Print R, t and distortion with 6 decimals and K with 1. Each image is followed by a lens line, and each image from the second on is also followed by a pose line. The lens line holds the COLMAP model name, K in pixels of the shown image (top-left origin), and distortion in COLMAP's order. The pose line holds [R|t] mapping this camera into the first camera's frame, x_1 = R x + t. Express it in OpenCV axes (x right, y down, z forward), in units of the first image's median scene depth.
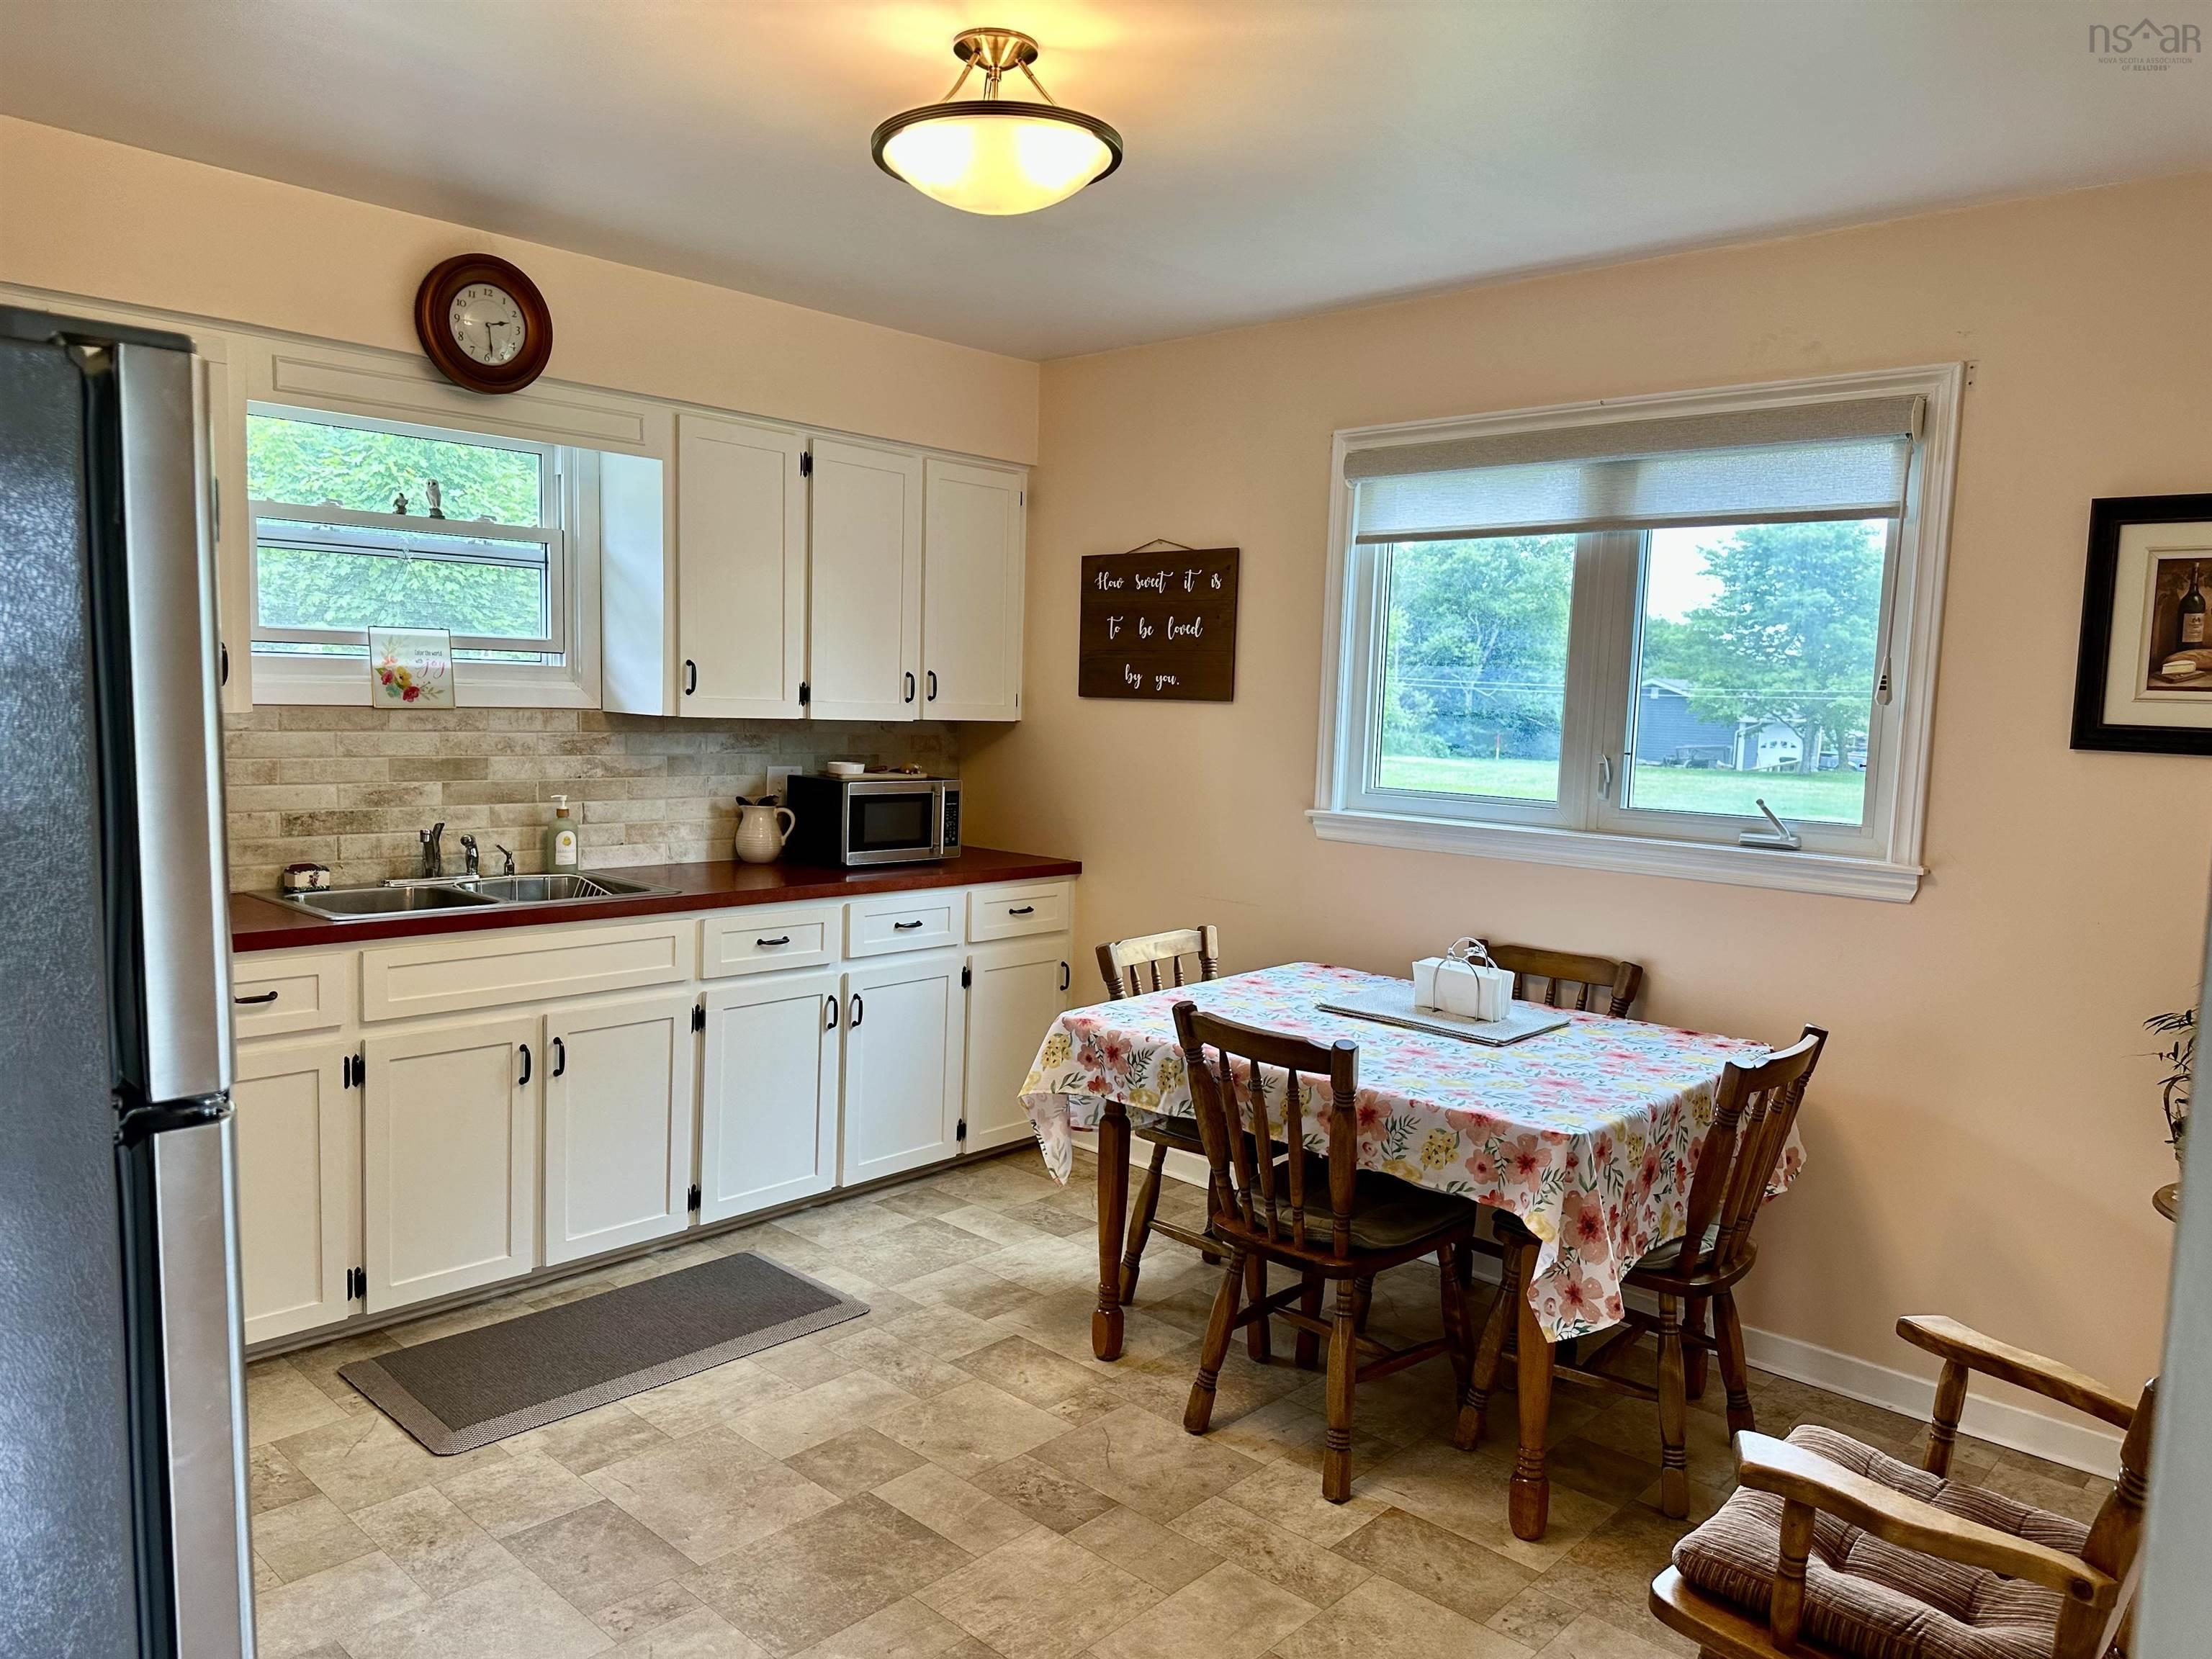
lens RADIAL K [[1552.2, 0, 1122.7], [0, 1552.2, 832.3], [0, 0, 1]] dist [0.070772, -0.095559]
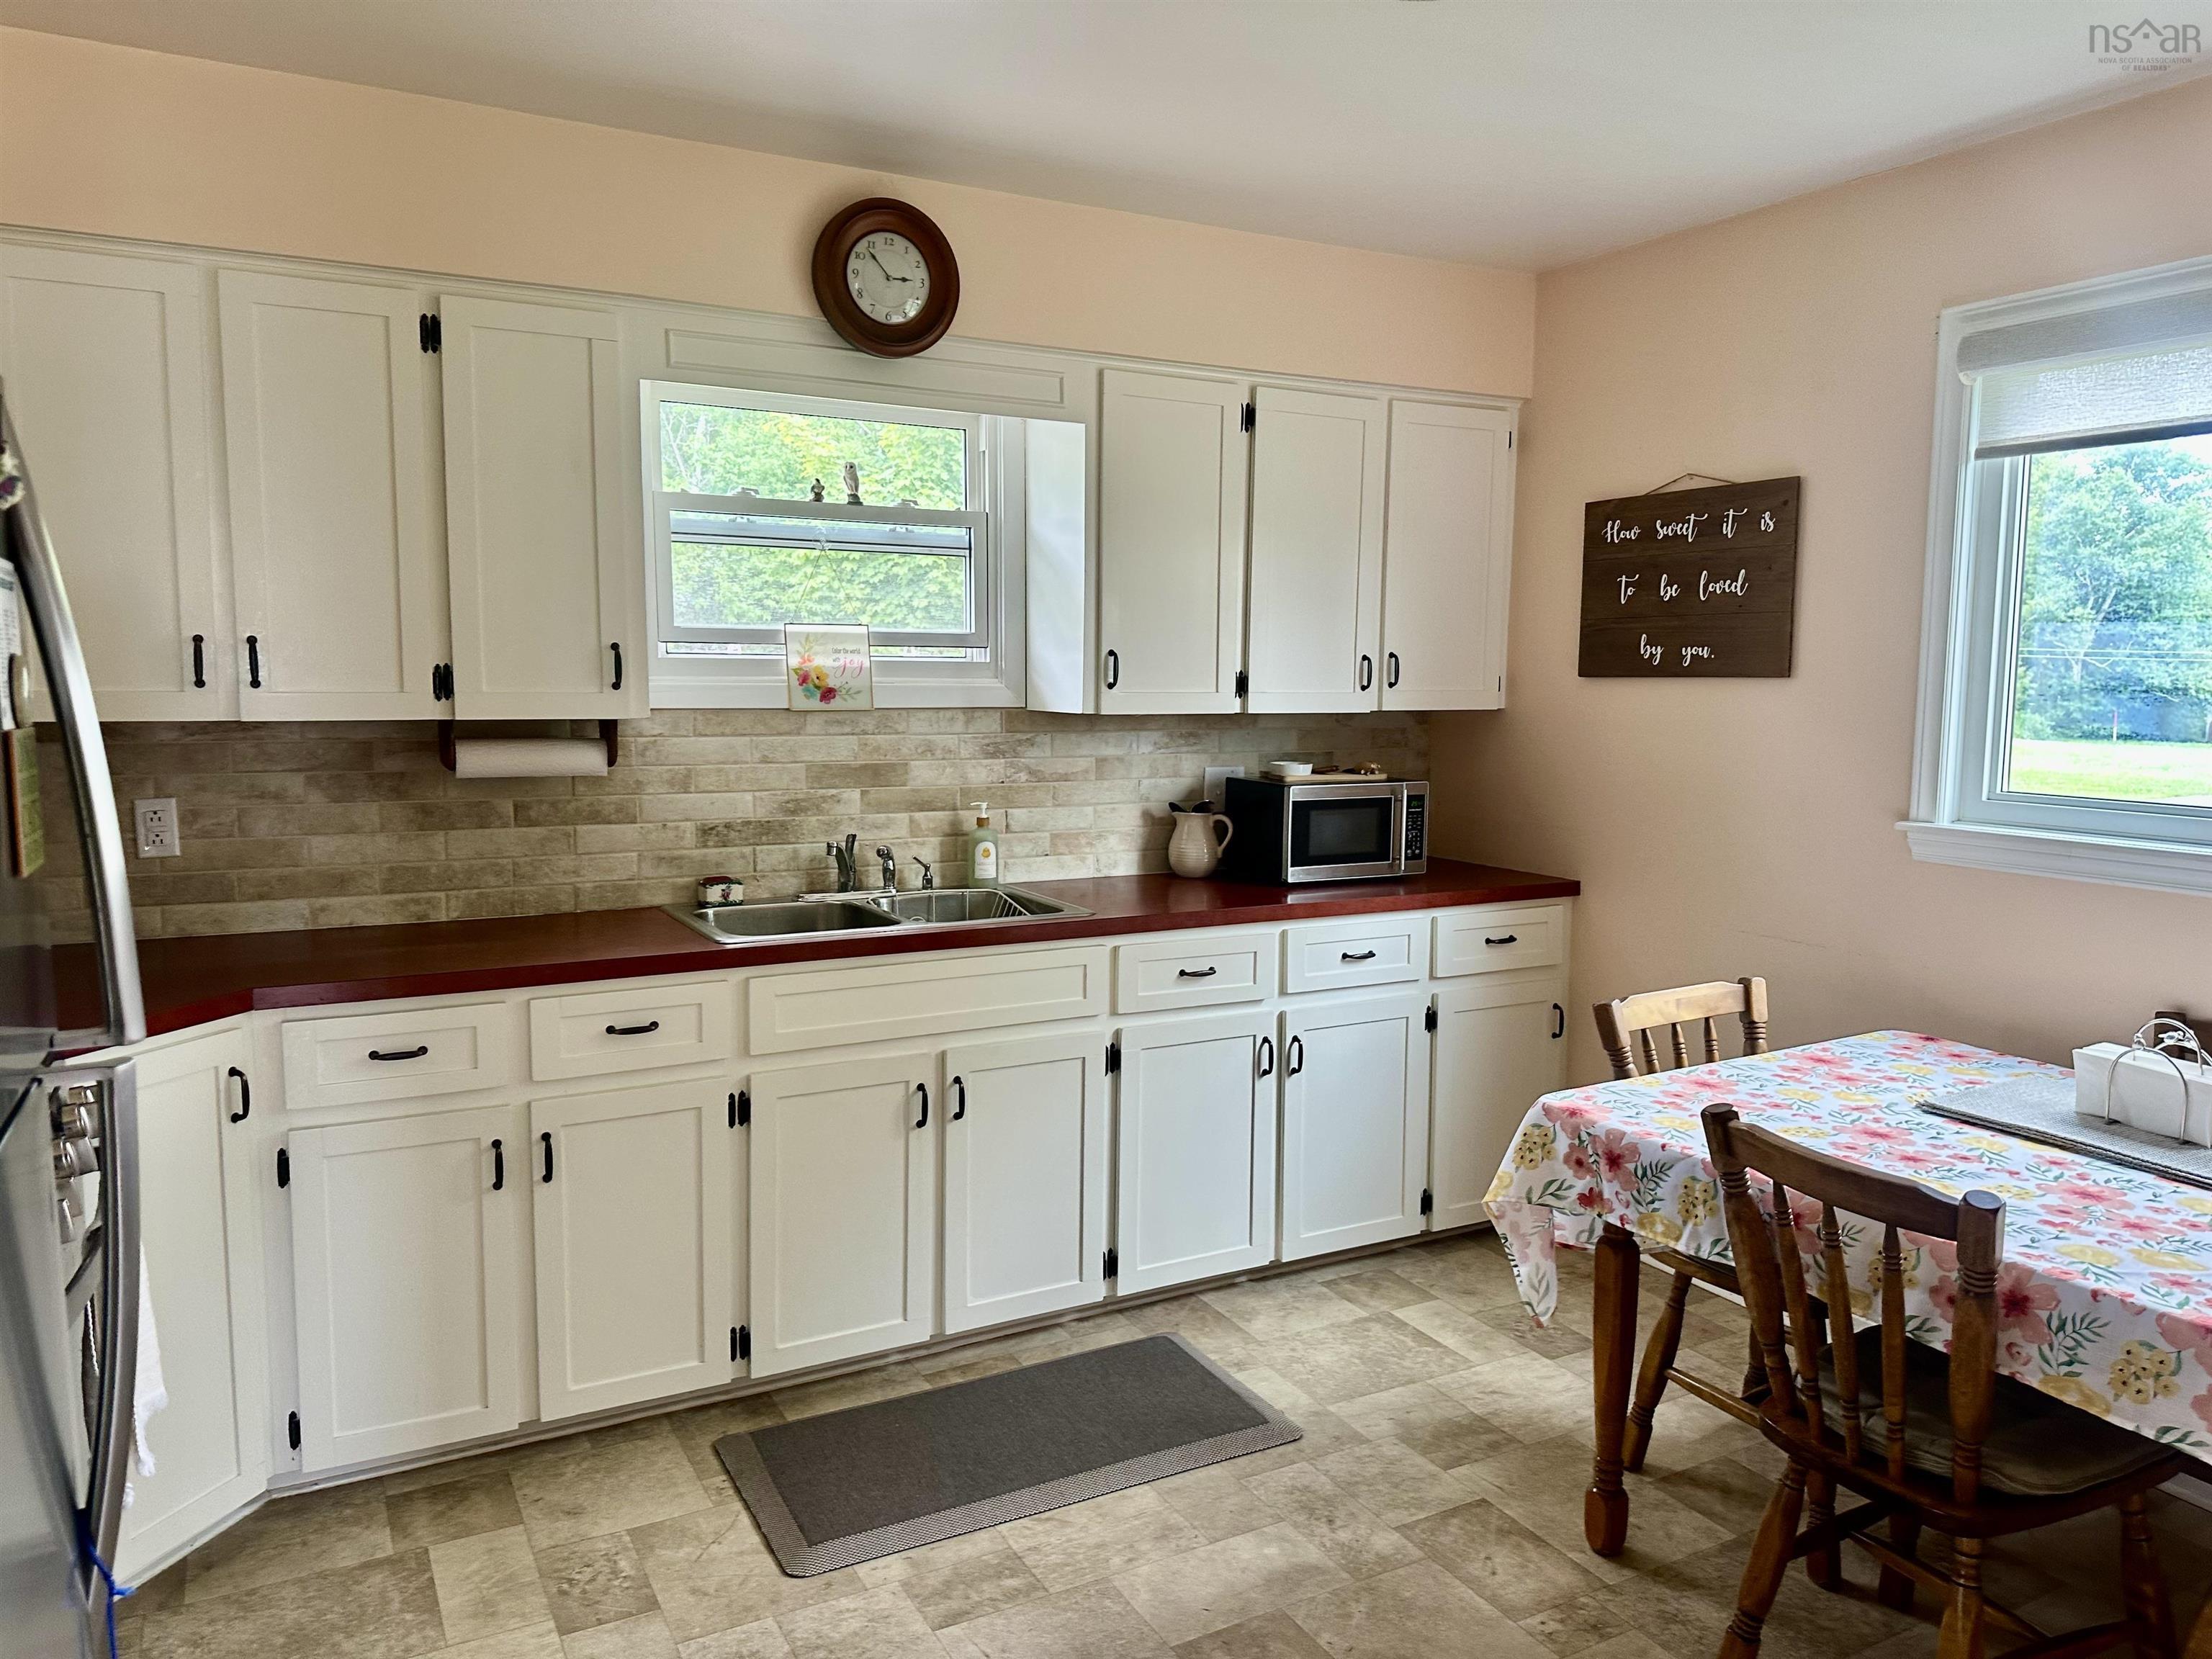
lens RADIAL K [[1552.2, 0, 1112.0], [0, 1552.2, 838.2], [0, 0, 1]] dist [0.070772, -0.095559]
pose [[0.946079, 0.008388, -0.323827, 0.006570], [-0.004906, 0.999921, 0.011566, -0.014621], [0.323898, -0.009354, 0.946046, 0.180563]]
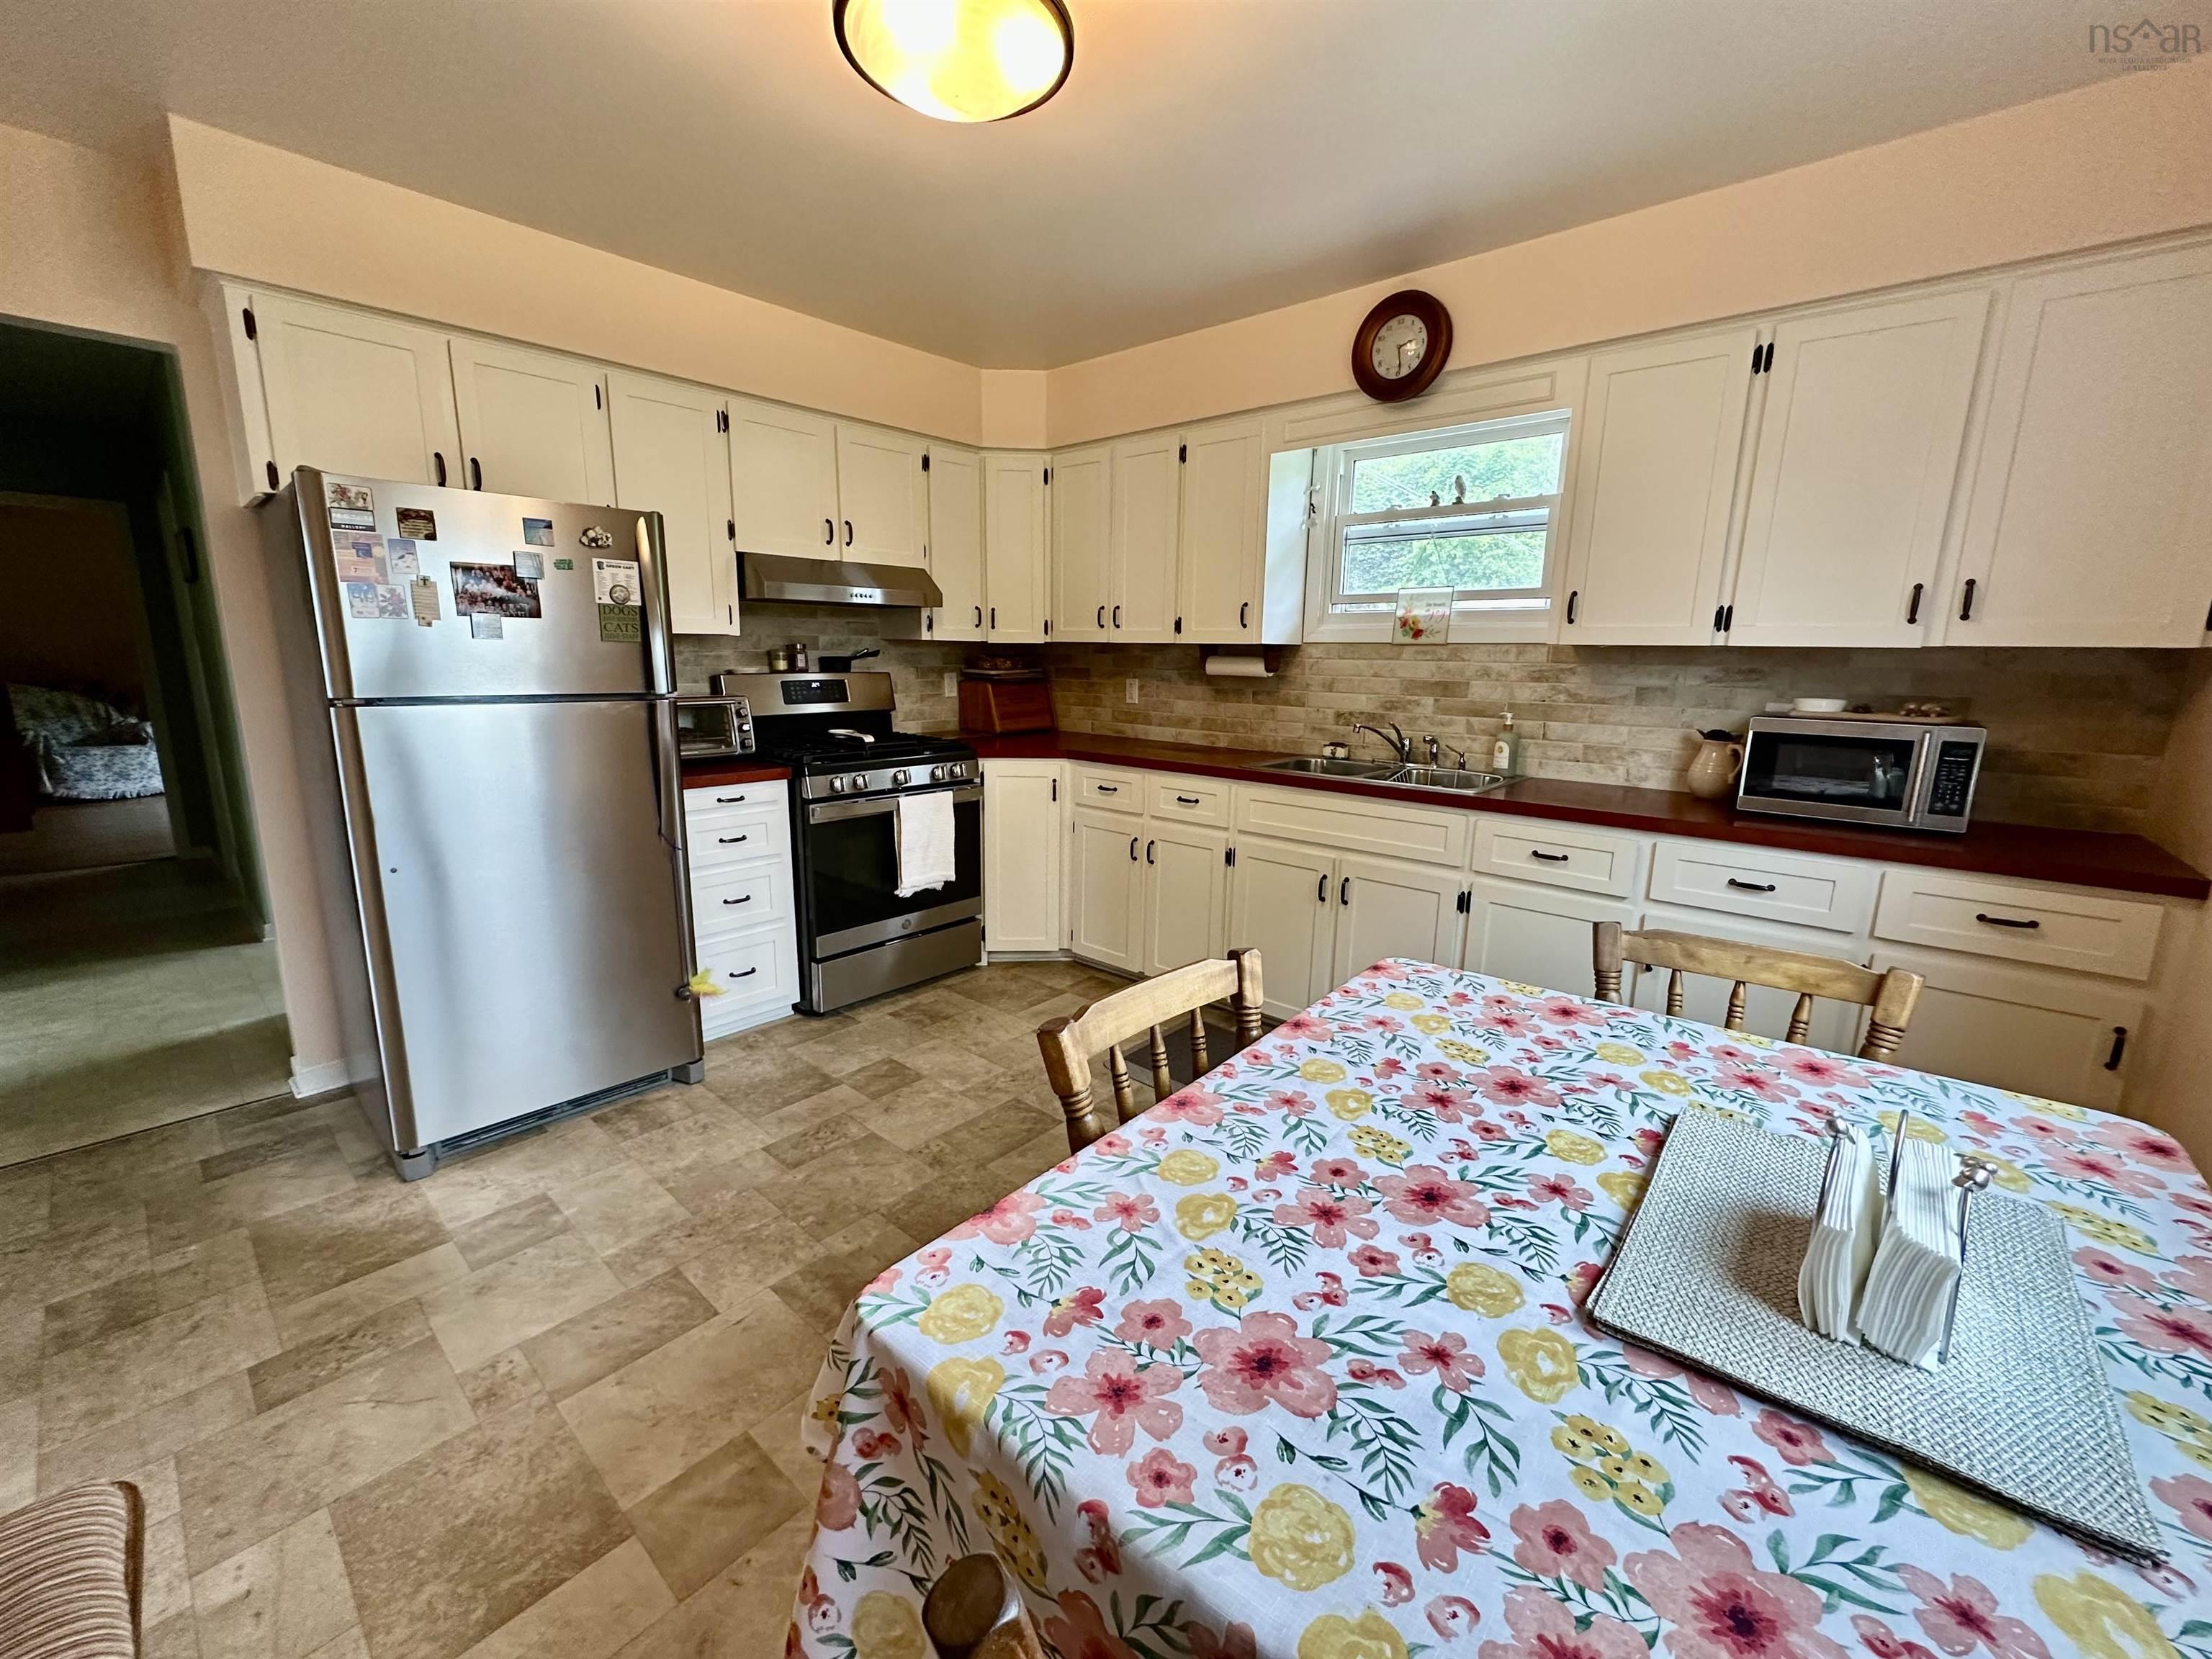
lens RADIAL K [[880.3, 0, 1094.1], [0, 880.3, 824.1], [0, 0, 1]] dist [-0.007751, 0.000199]
pose [[0.020440, 0.157436, -0.987318, 0.365833], [-0.107740, 0.982120, 0.154377, -0.009729], [0.993969, 0.103218, 0.037037, 0.699659]]
